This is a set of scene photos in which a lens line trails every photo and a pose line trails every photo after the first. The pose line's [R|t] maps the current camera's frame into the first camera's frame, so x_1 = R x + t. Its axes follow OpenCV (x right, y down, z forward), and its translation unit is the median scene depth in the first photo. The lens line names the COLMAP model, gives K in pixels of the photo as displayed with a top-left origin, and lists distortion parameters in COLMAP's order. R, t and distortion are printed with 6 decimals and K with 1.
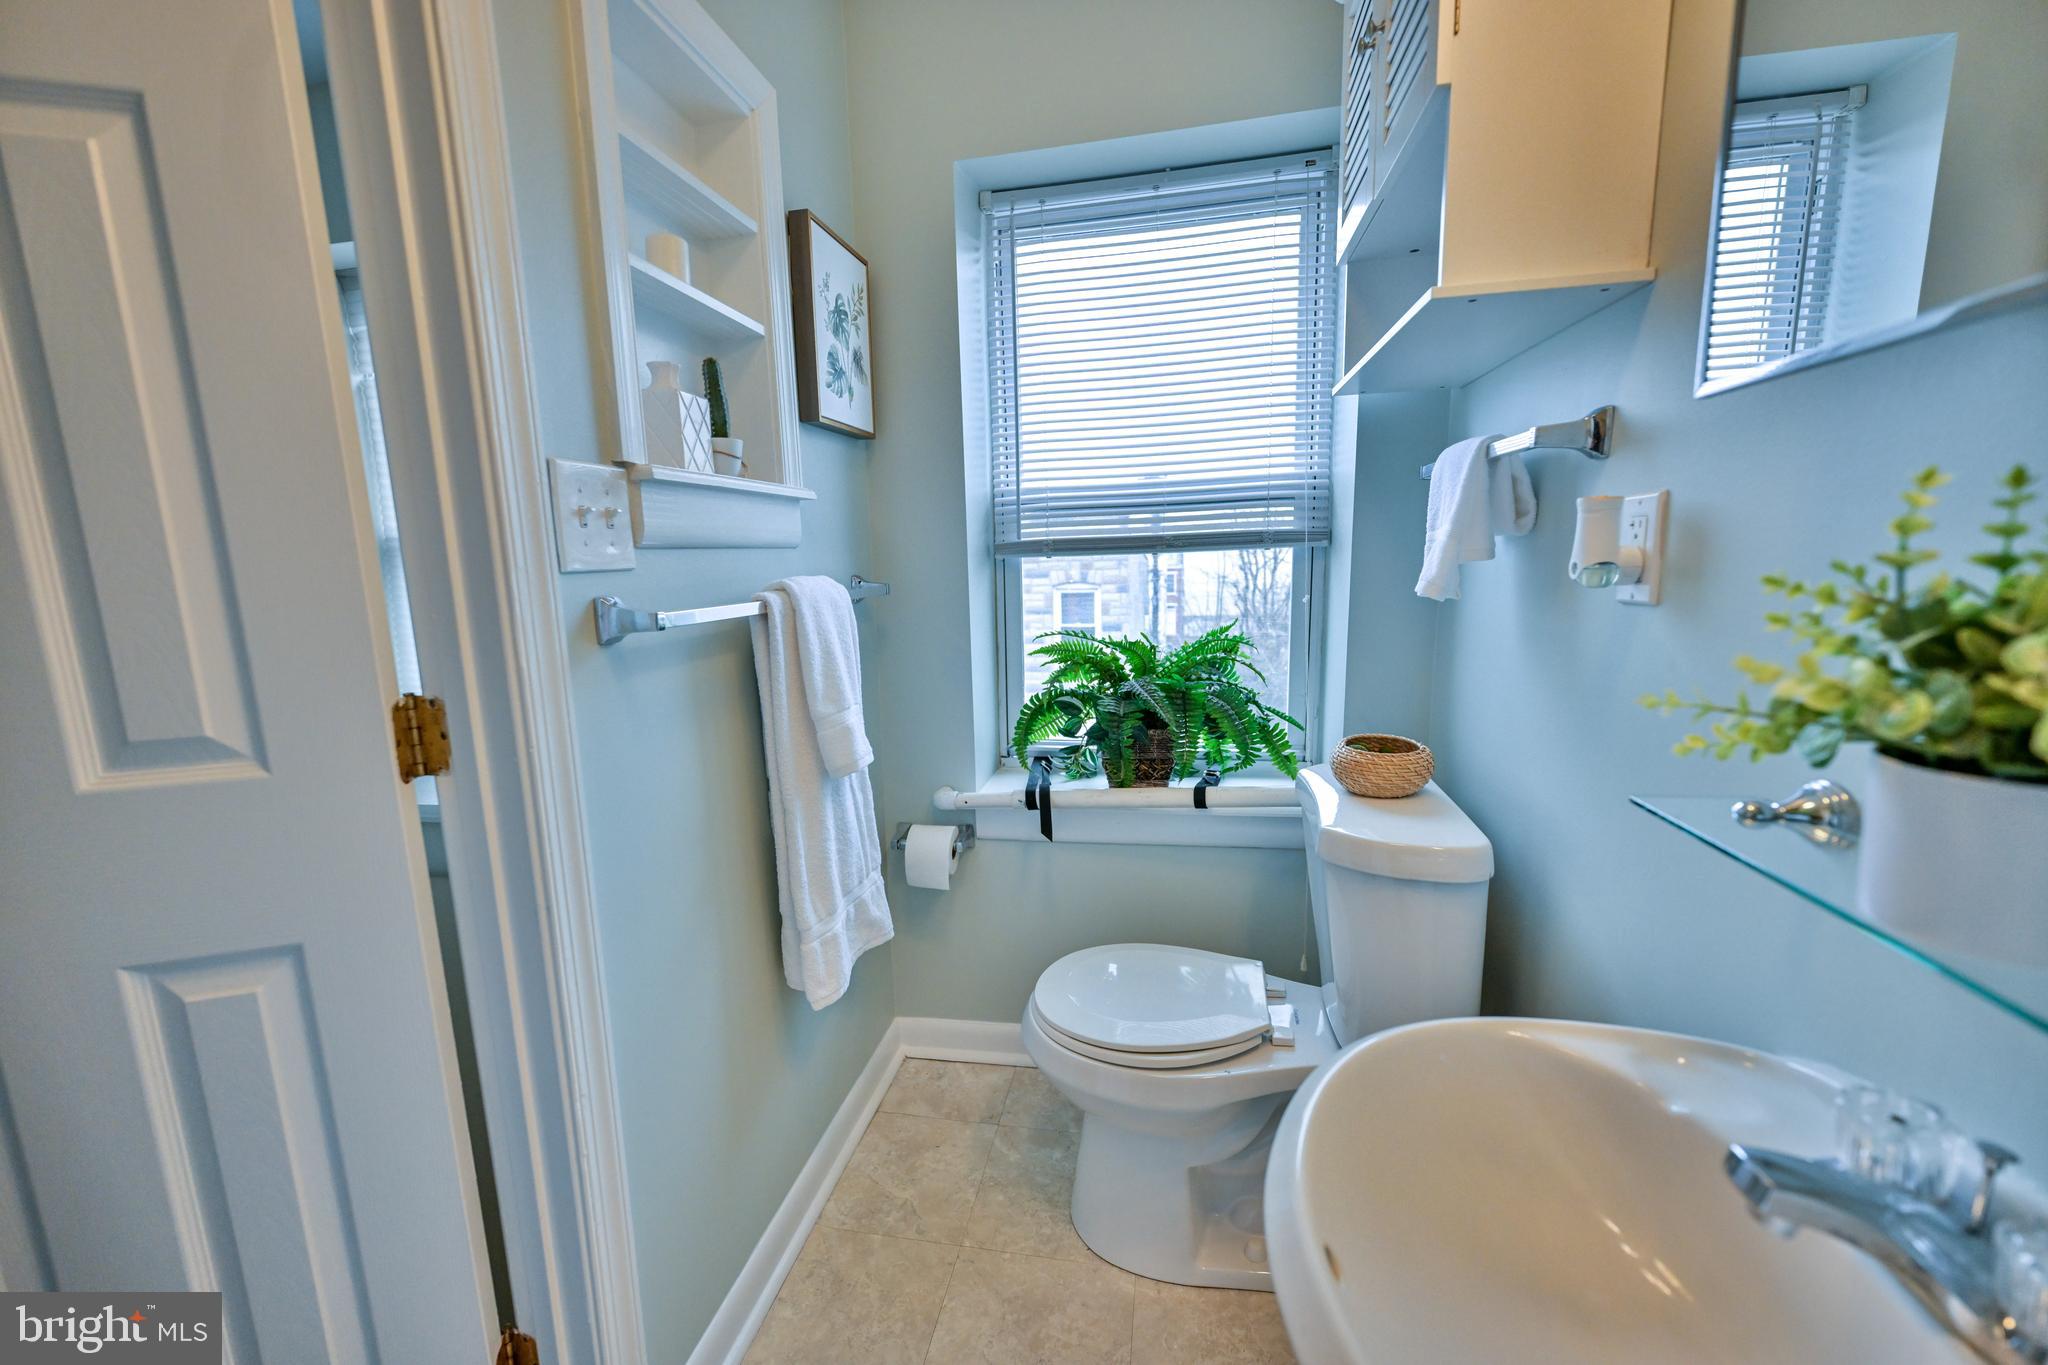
lens RADIAL K [[813.5, 0, 1022.5], [0, 813.5, 688.9], [0, 0, 1]] dist [0.000290, -0.000020]
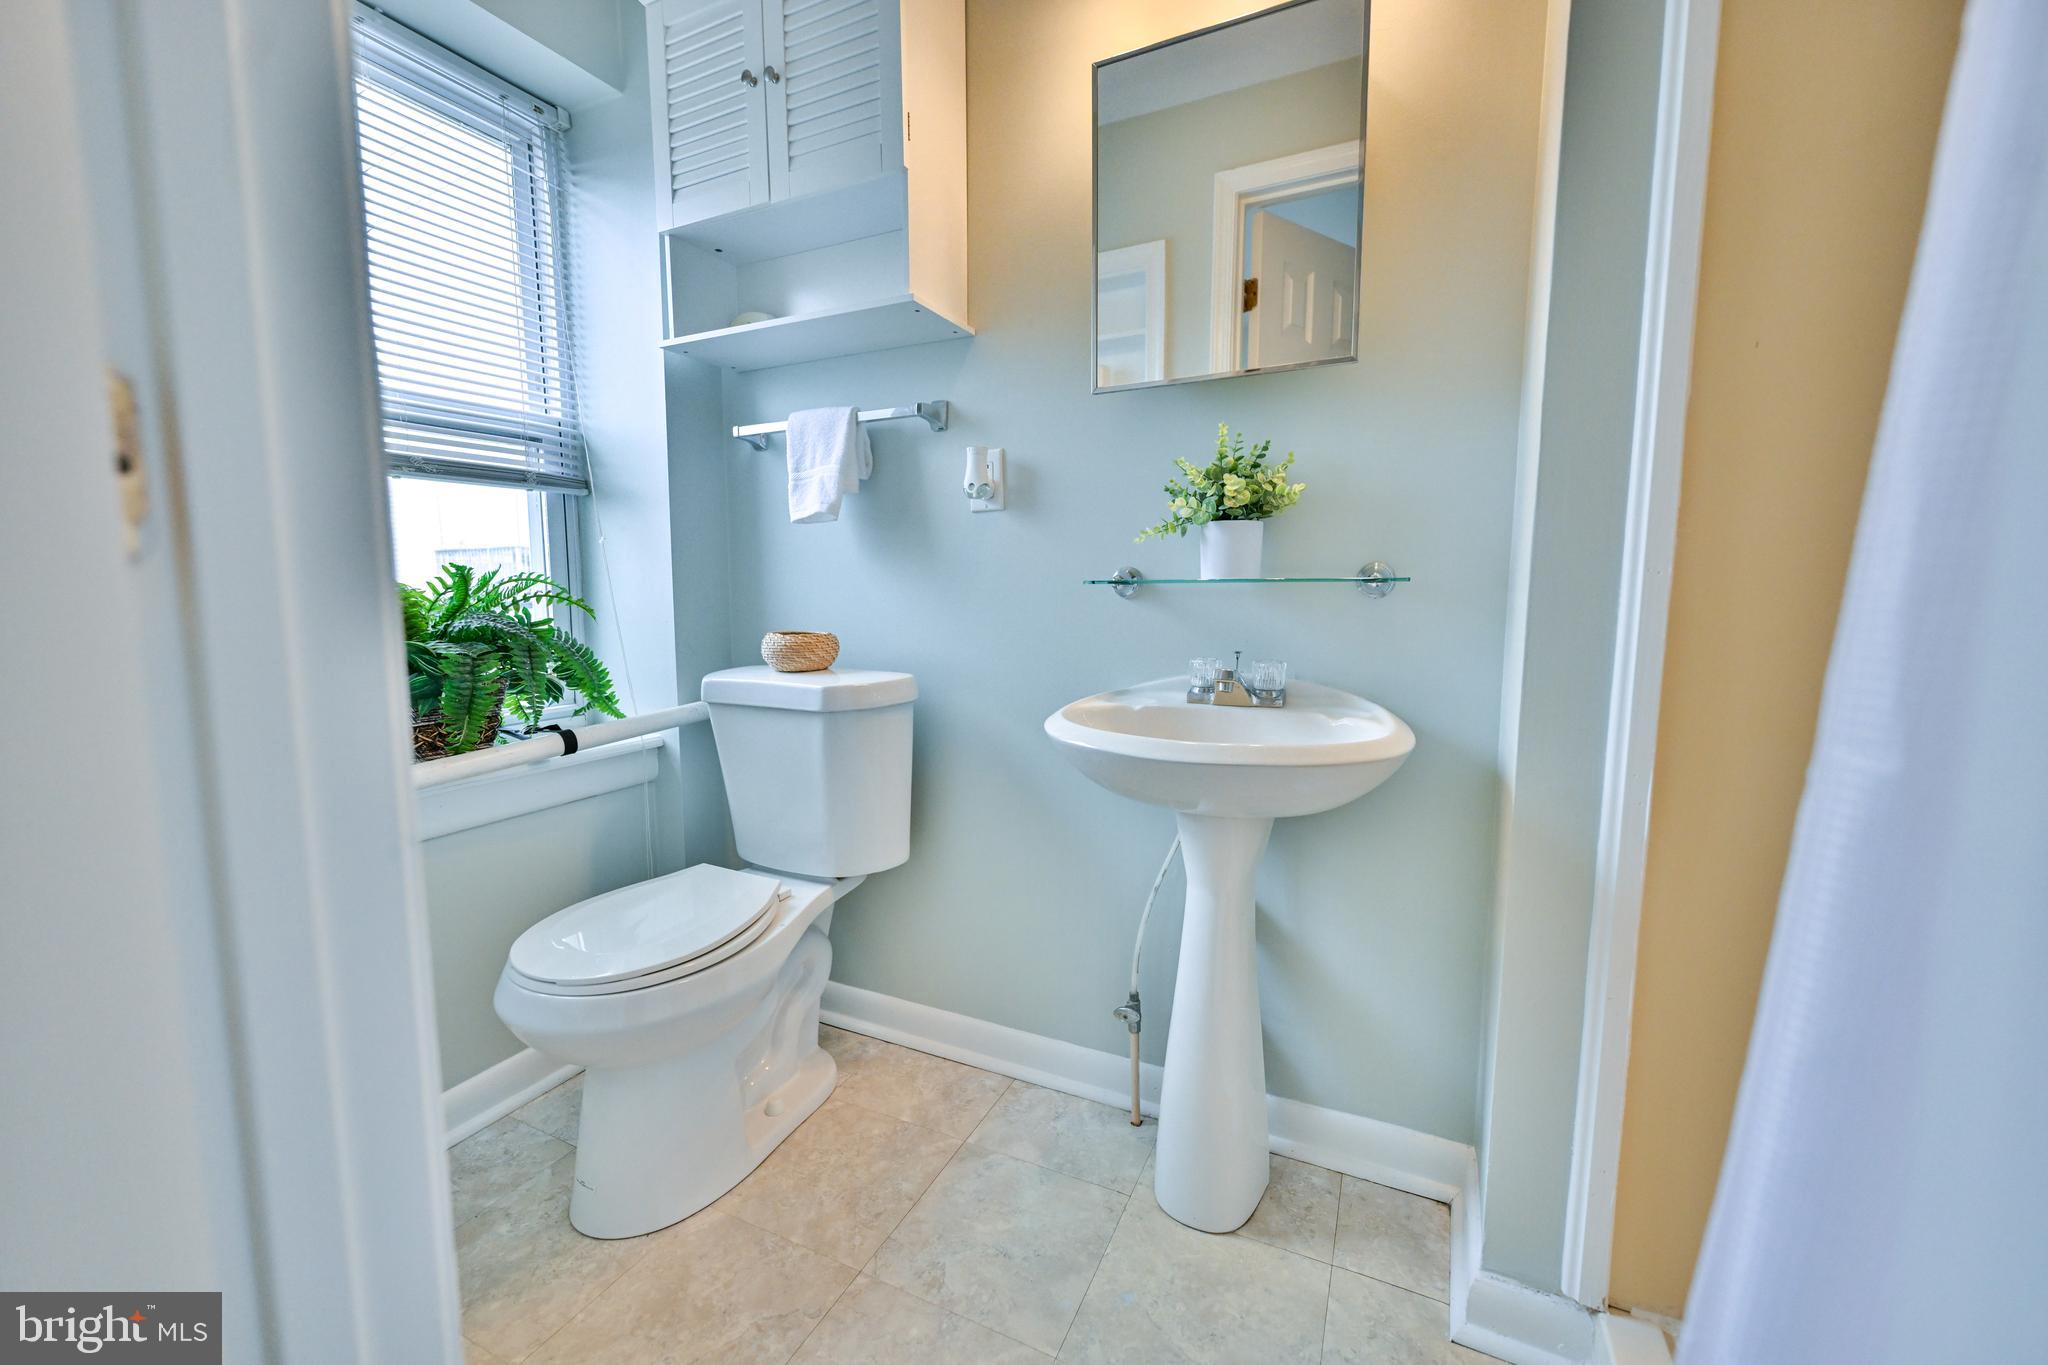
lens RADIAL K [[806.5, 0, 1022.7], [0, 806.5, 684.4], [0, 0, 1]] dist [-0.000984, -0.000031]
pose [[0.260826, -0.084503, 0.961680, -0.637470], [0.156136, 0.986739, 0.044357, 0.134368], [-0.952676, 0.138584, 0.270561, 0.315536]]
